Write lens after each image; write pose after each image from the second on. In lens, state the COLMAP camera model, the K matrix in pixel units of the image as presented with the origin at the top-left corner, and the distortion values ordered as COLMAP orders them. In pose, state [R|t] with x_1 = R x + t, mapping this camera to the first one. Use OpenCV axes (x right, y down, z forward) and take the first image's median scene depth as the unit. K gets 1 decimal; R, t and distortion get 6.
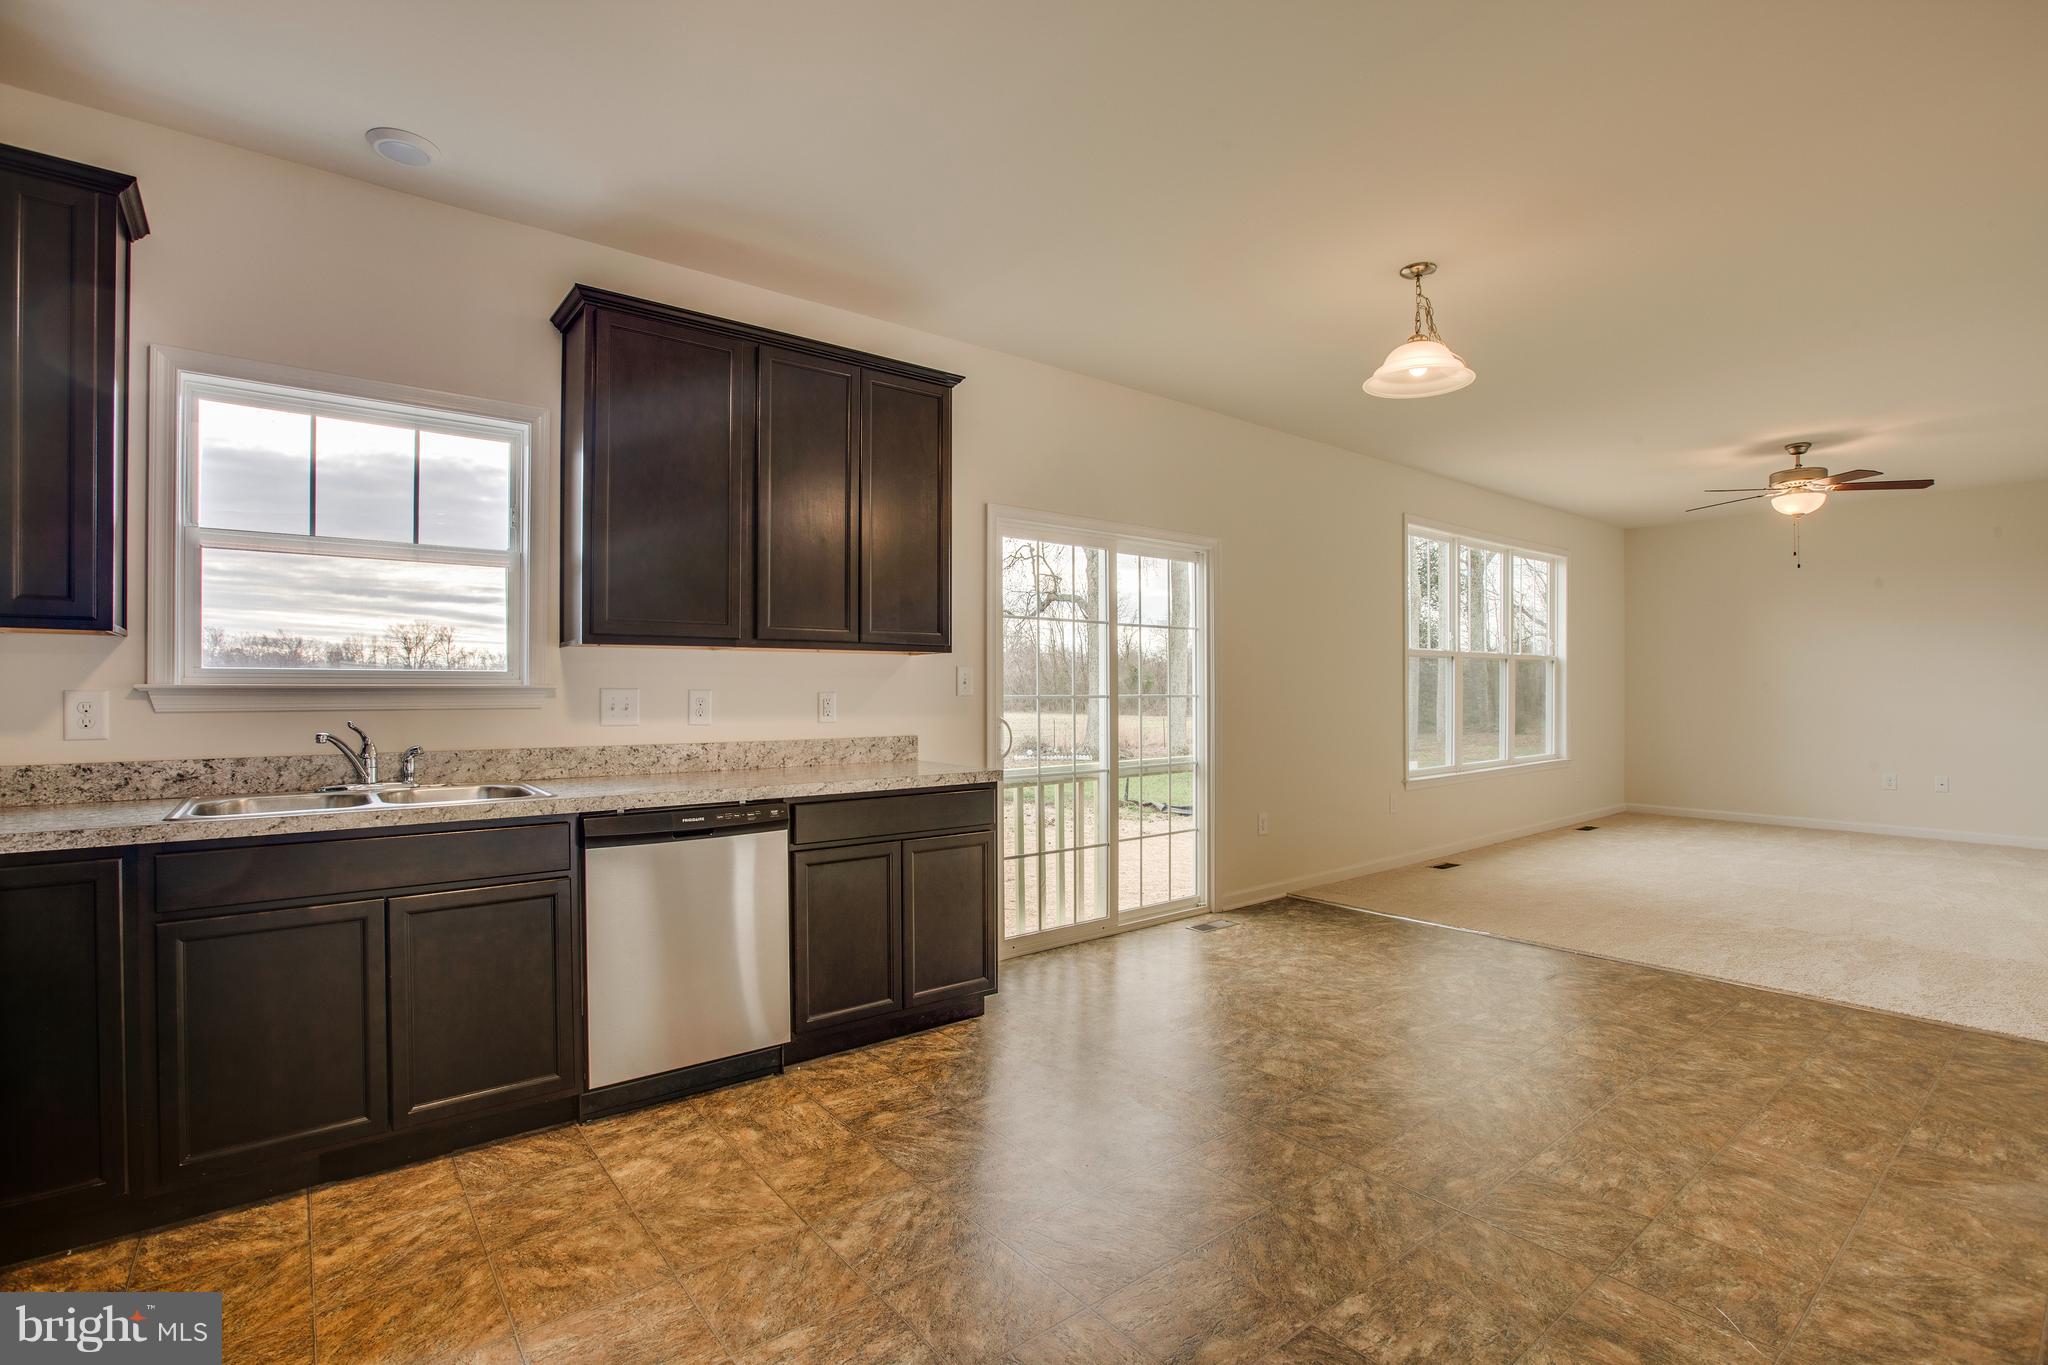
lens RADIAL K [[987.1, 0, 1022.9], [0, 987.1, 674.9], [0, 0, 1]] dist [0.000830, 0.000430]
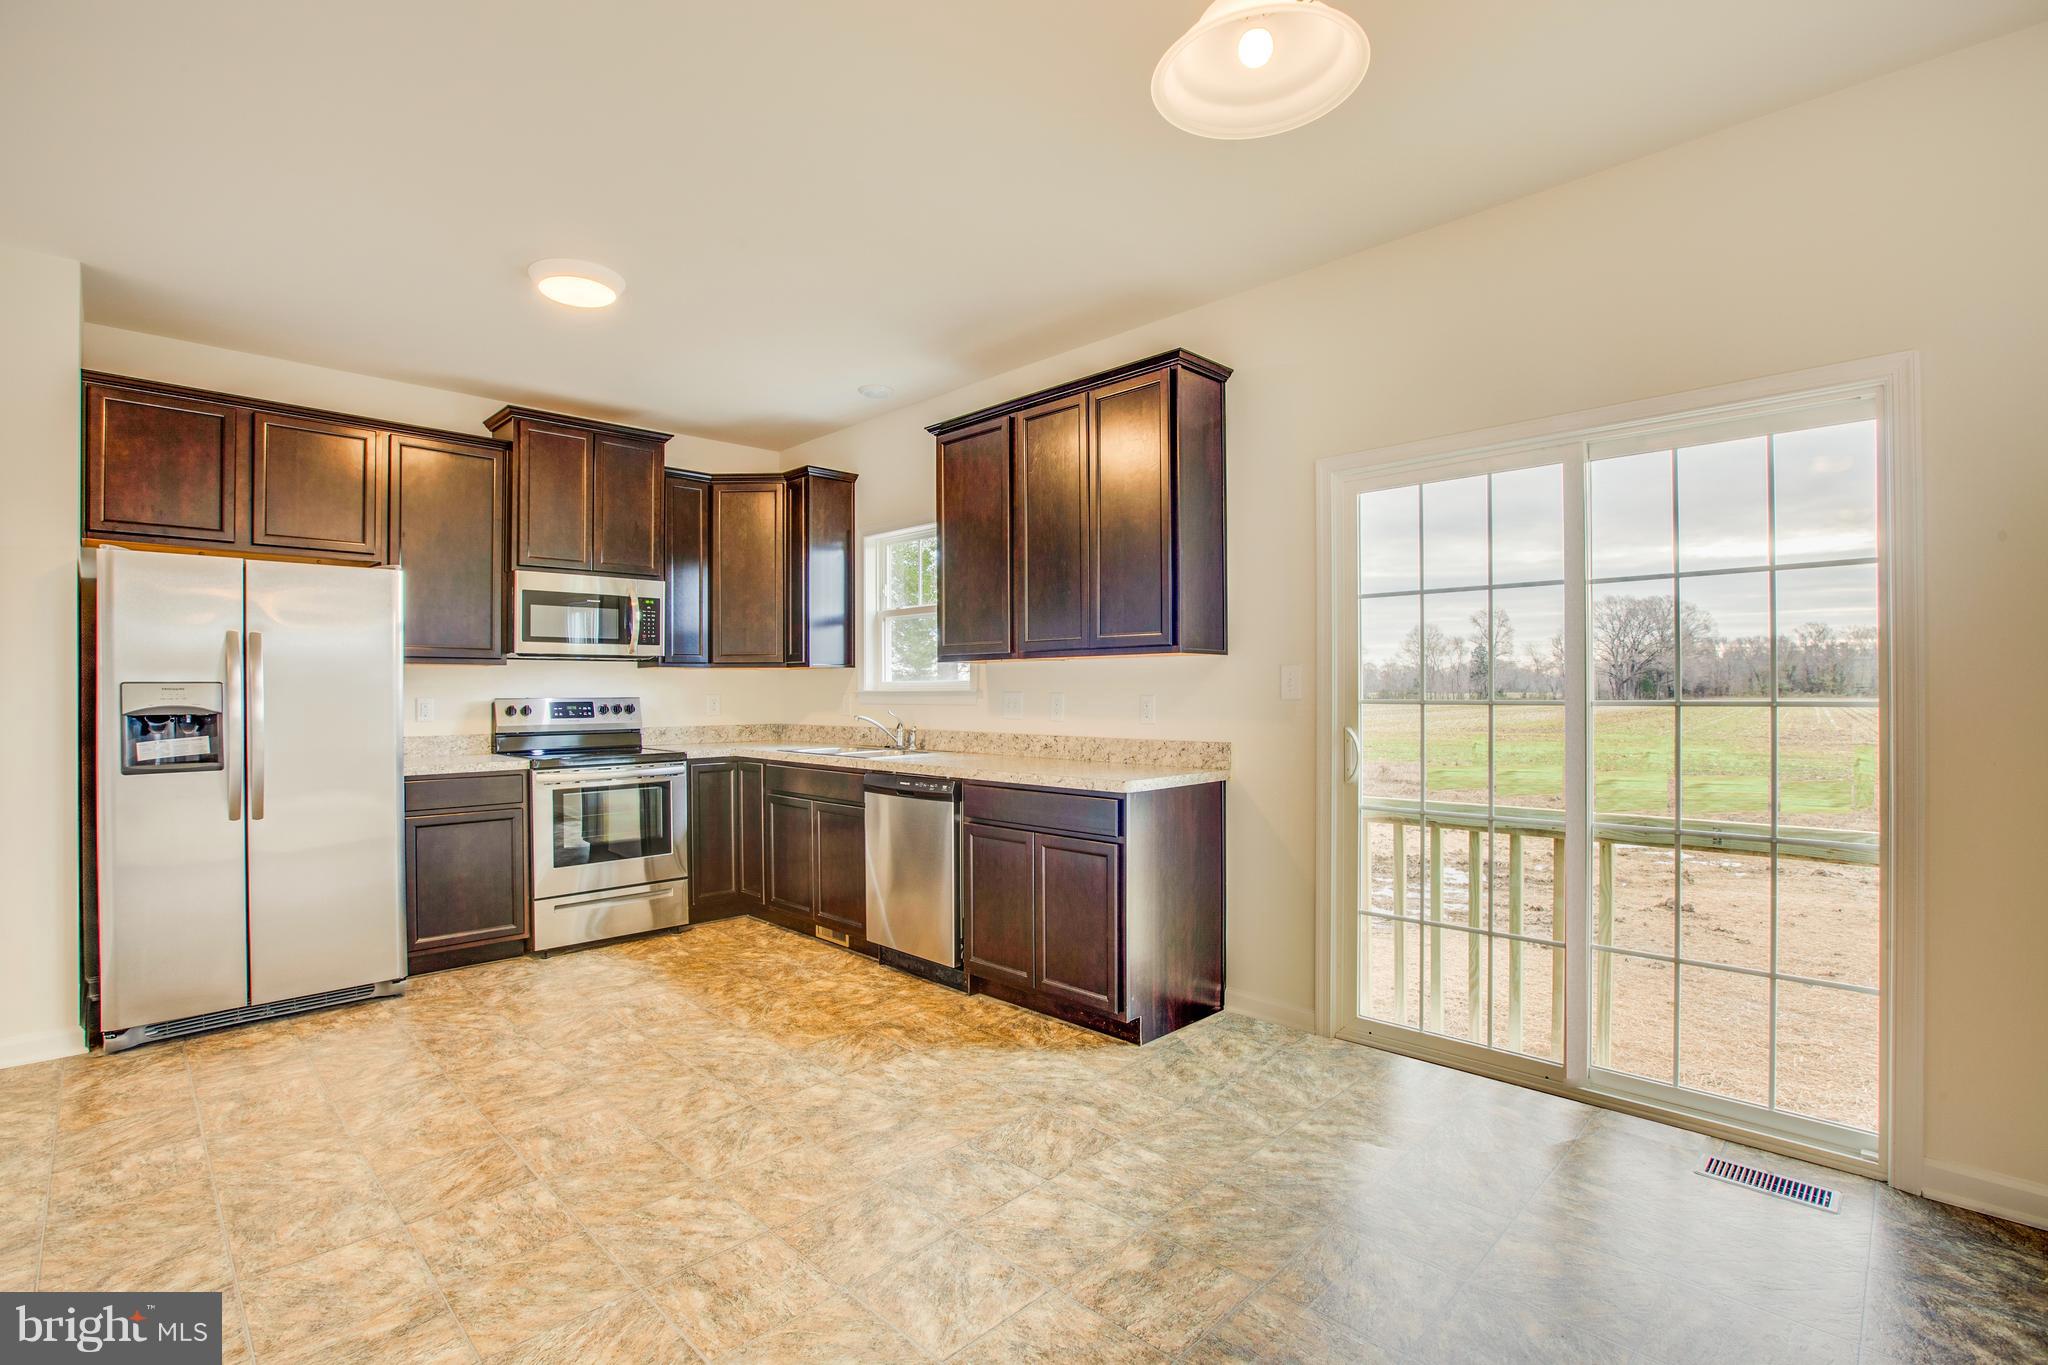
lens RADIAL K [[956.0, 0, 980.8], [0, 956.0, 701.7], [0, 0, 1]] dist [-0.002066, 0.000113]
pose [[0.072346, -0.004266, -0.997370, 0.982076], [0.002512, 0.999988, -0.004095, 0.036163], [0.997376, -0.002209, 0.072356, 0.941616]]
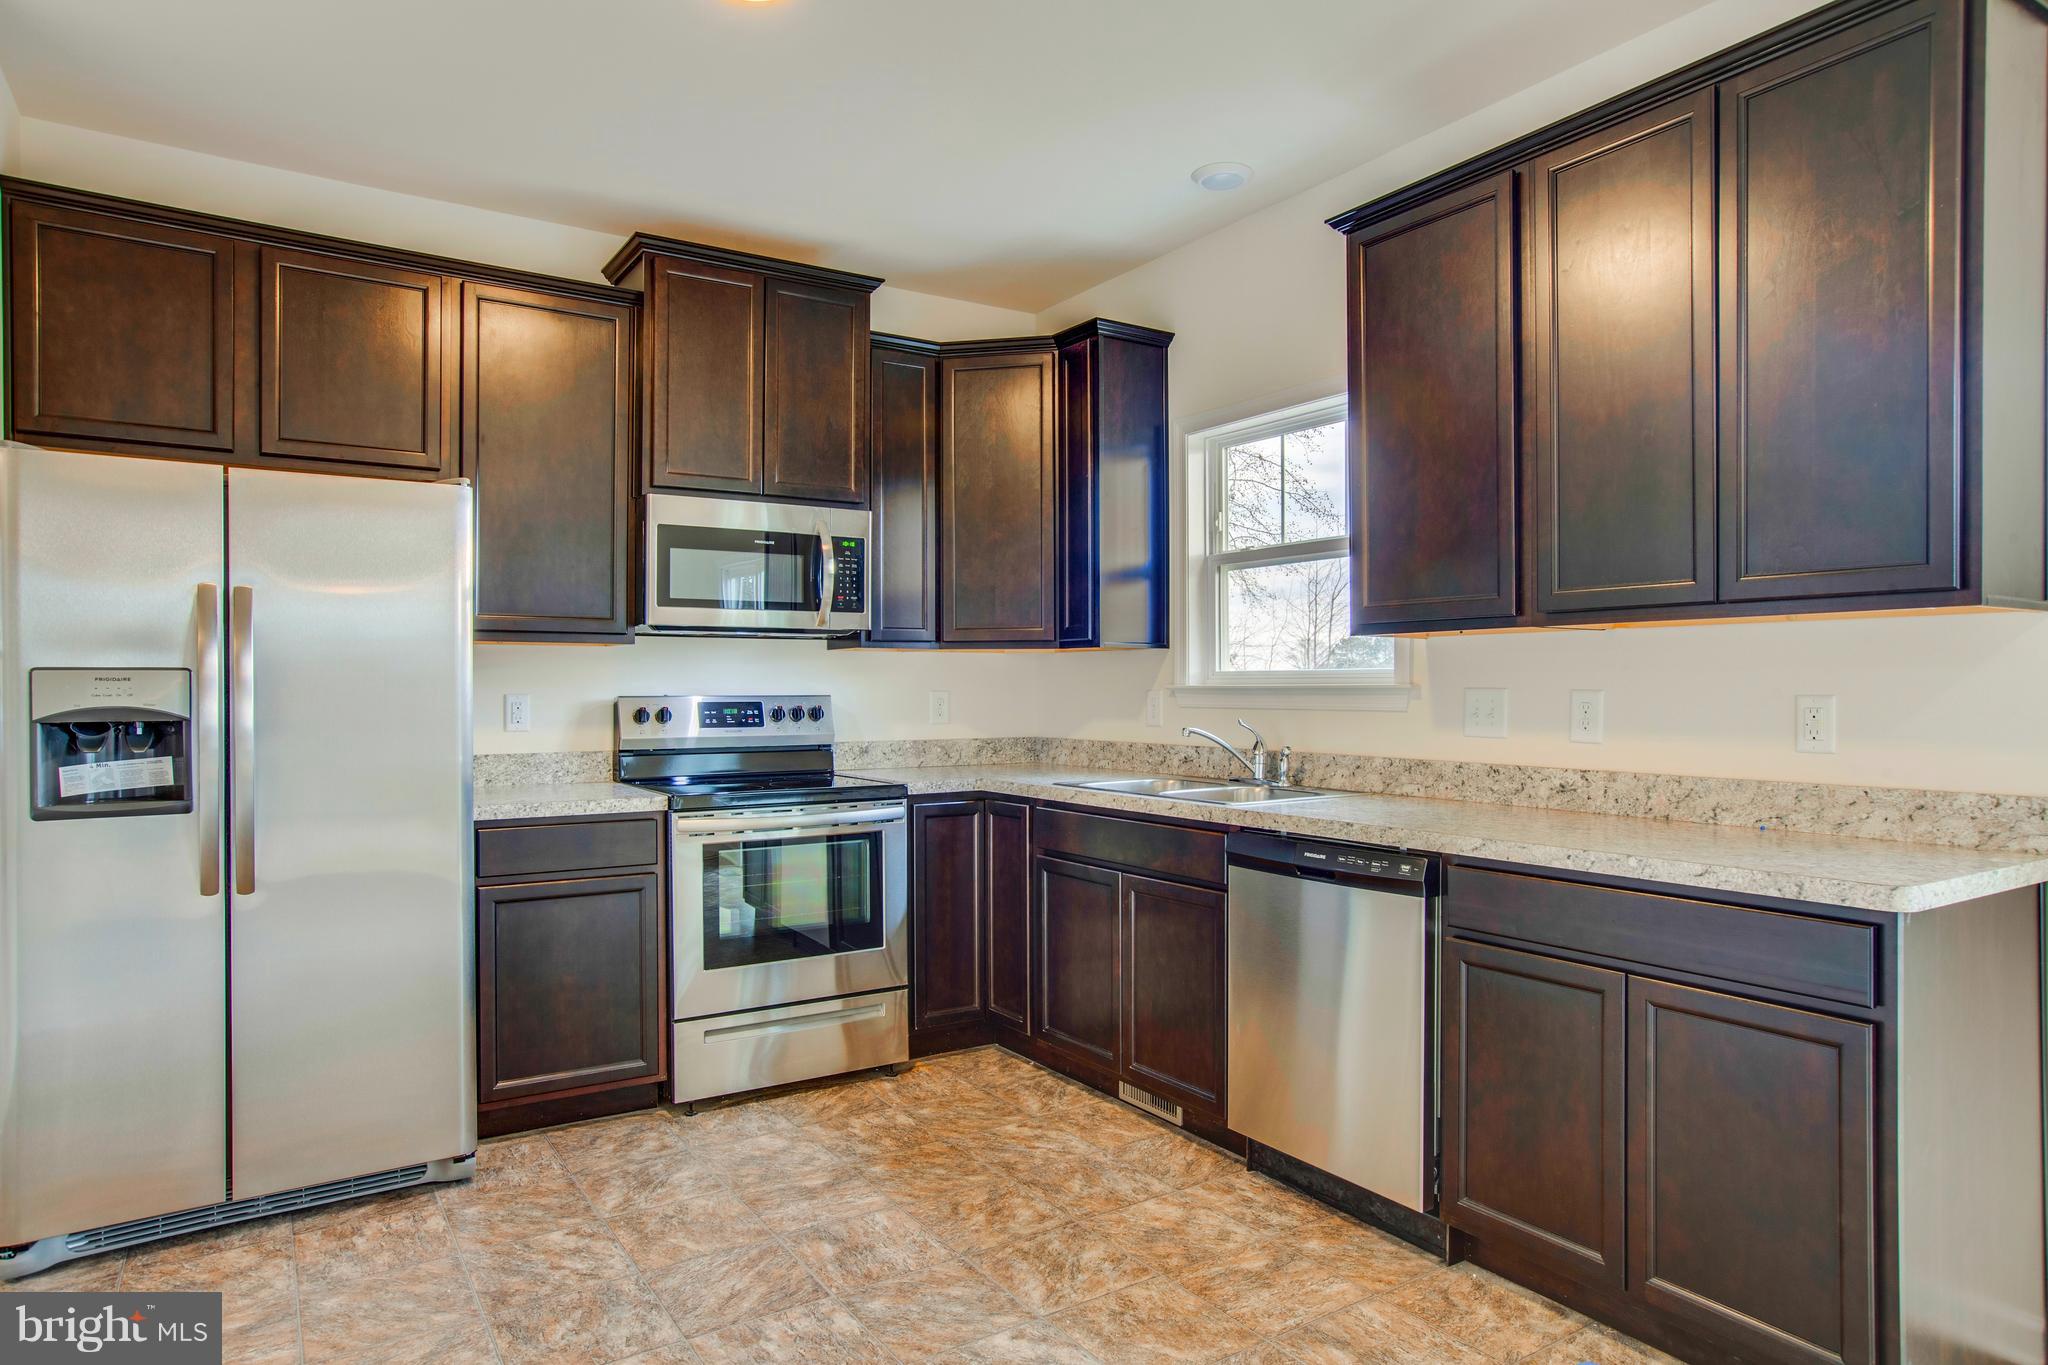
lens RADIAL K [[1215.8, 0, 1021.2], [0, 1215.8, 708.4], [0, 0, 1]] dist [0.005510, 0.000764]
pose [[-0.092002, 0.001635, -0.995758, 0.600181], [-0.002817, 0.999994, 0.001902, 0.031506], [0.995755, 0.002980, -0.091996, 0.801776]]
